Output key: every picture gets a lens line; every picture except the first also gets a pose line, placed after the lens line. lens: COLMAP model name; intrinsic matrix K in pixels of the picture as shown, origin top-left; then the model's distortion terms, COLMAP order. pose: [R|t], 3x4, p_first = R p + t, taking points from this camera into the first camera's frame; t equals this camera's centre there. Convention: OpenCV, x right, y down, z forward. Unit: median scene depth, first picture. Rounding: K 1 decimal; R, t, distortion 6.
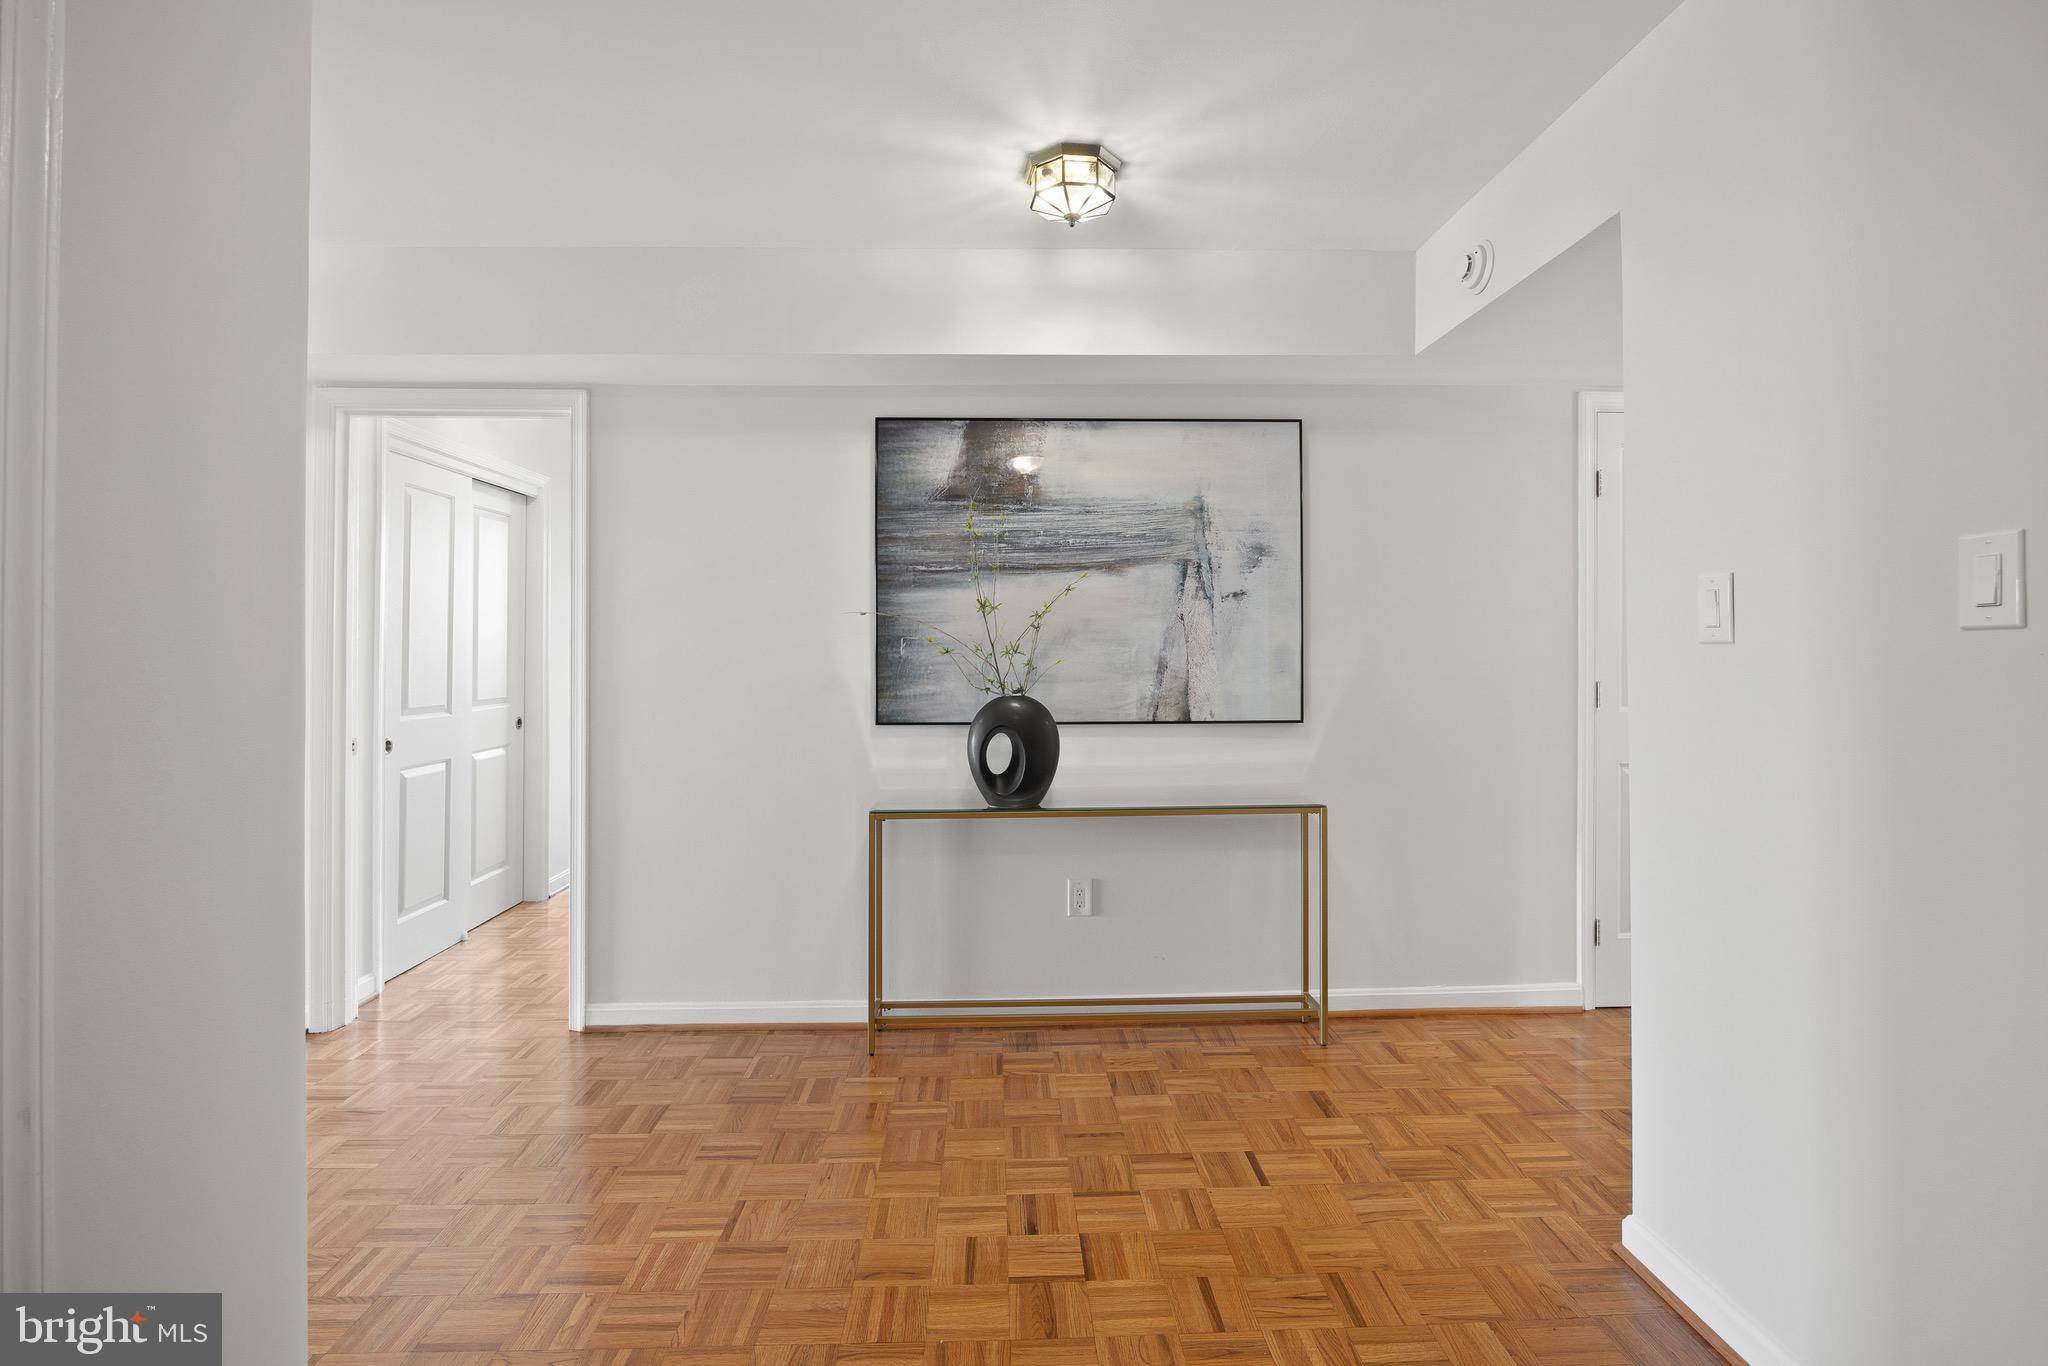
lens RADIAL K [[945.8, 0, 1025.7], [0, 945.8, 664.5], [0, 0, 1]] dist [-0.003137, -0.000053]
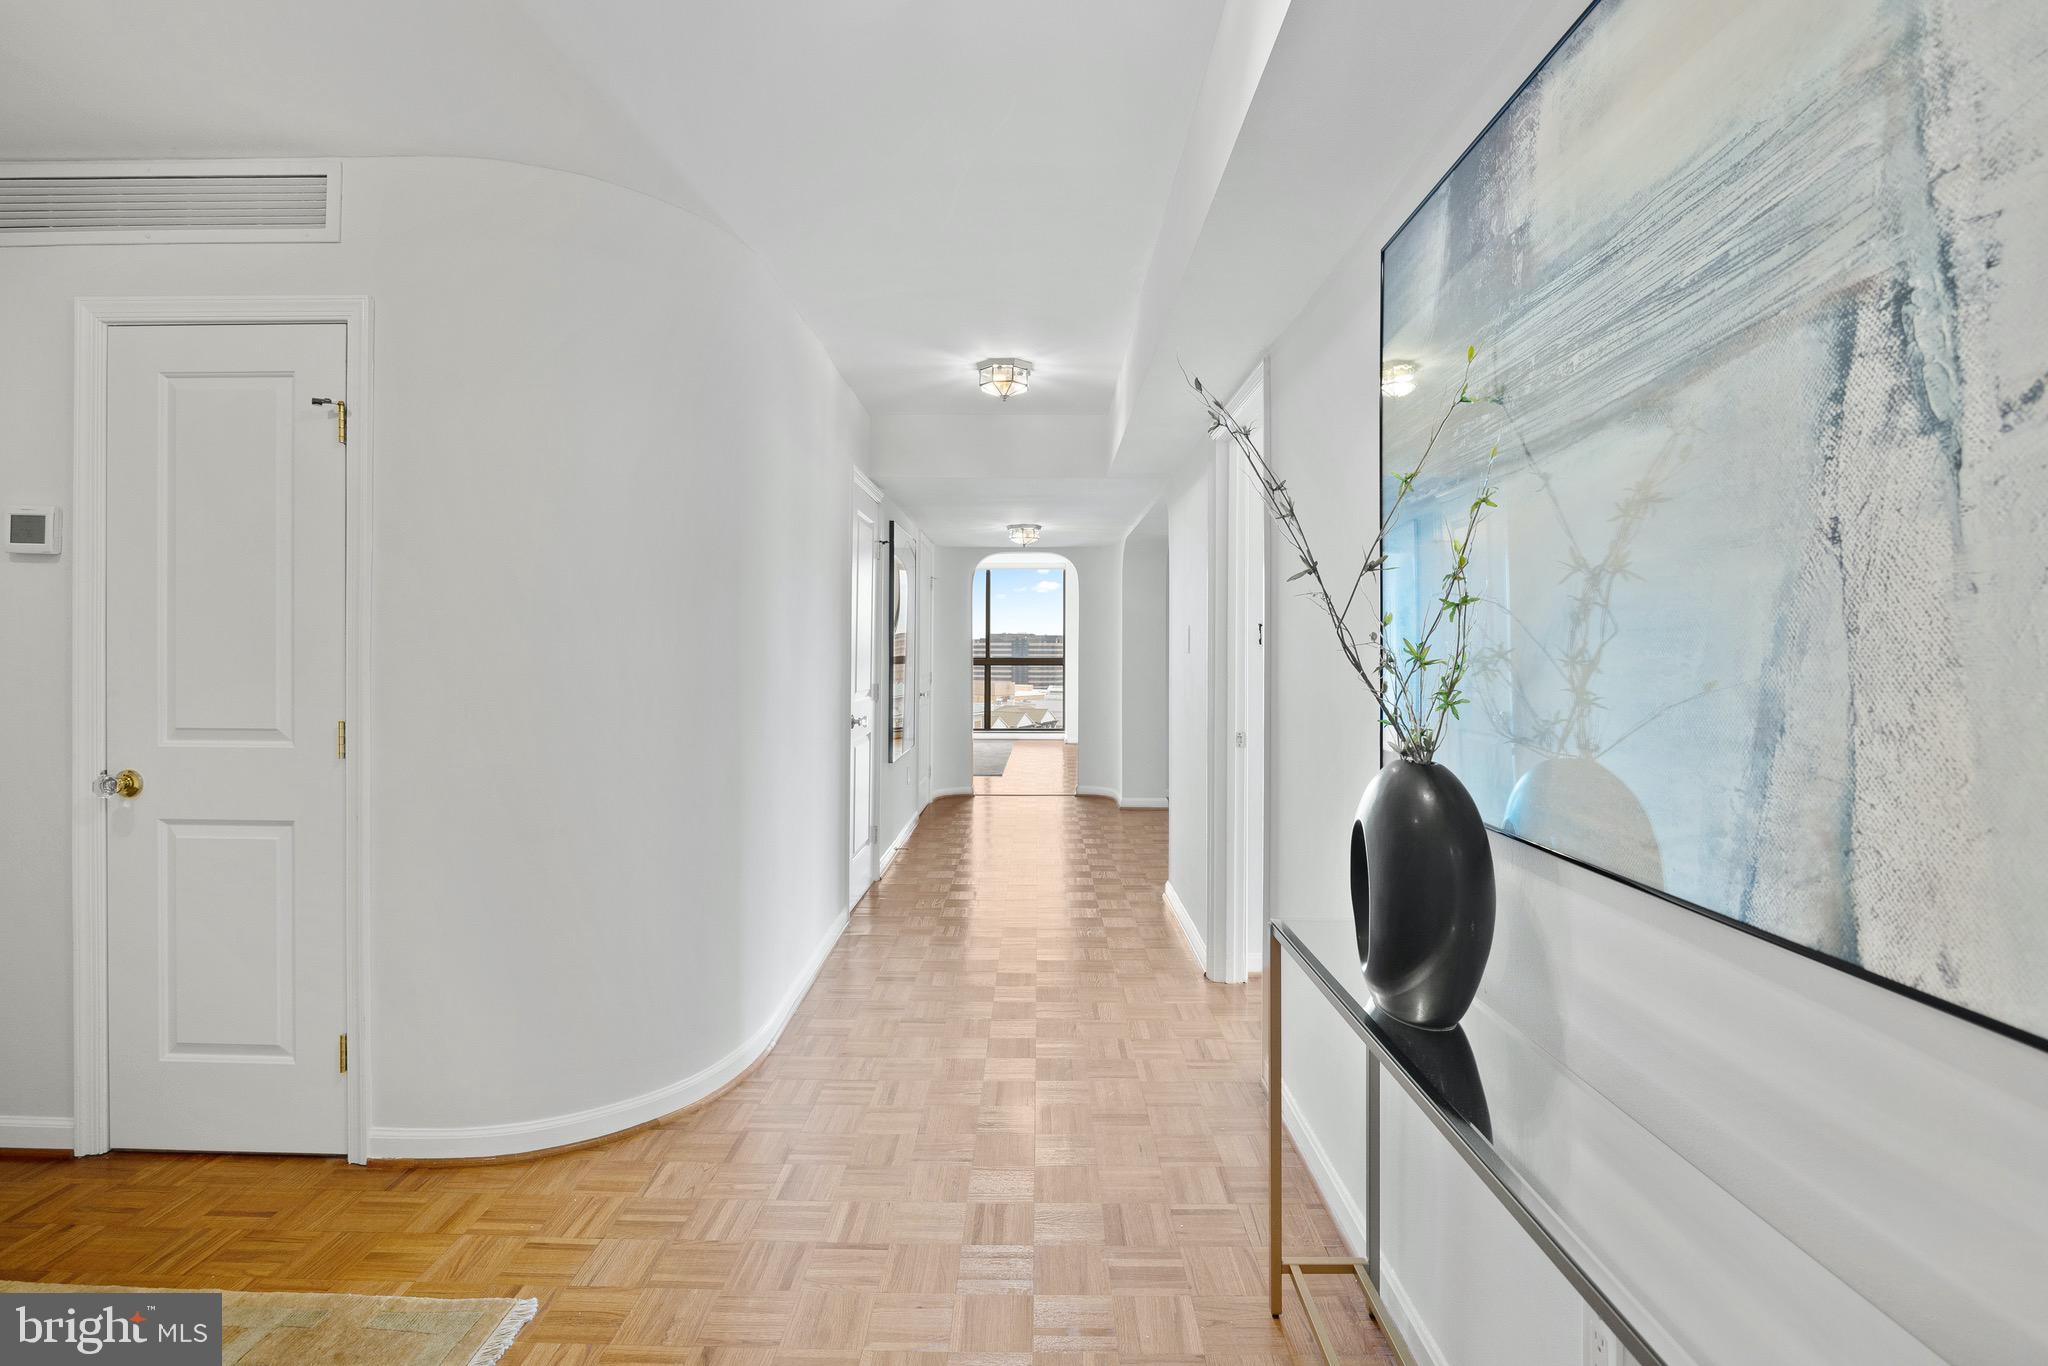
lens RADIAL K [[945.8, 0, 1023.9], [0, 945.8, 665.6], [0, 0, 1]] dist [-0.003137, -0.000053]
pose [[-0.047634, 0.018856, -0.998687, 0.419822], [-0.017879, 0.999646, 0.019727, -0.016442], [0.998705, 0.018795, -0.047280, 0.803450]]
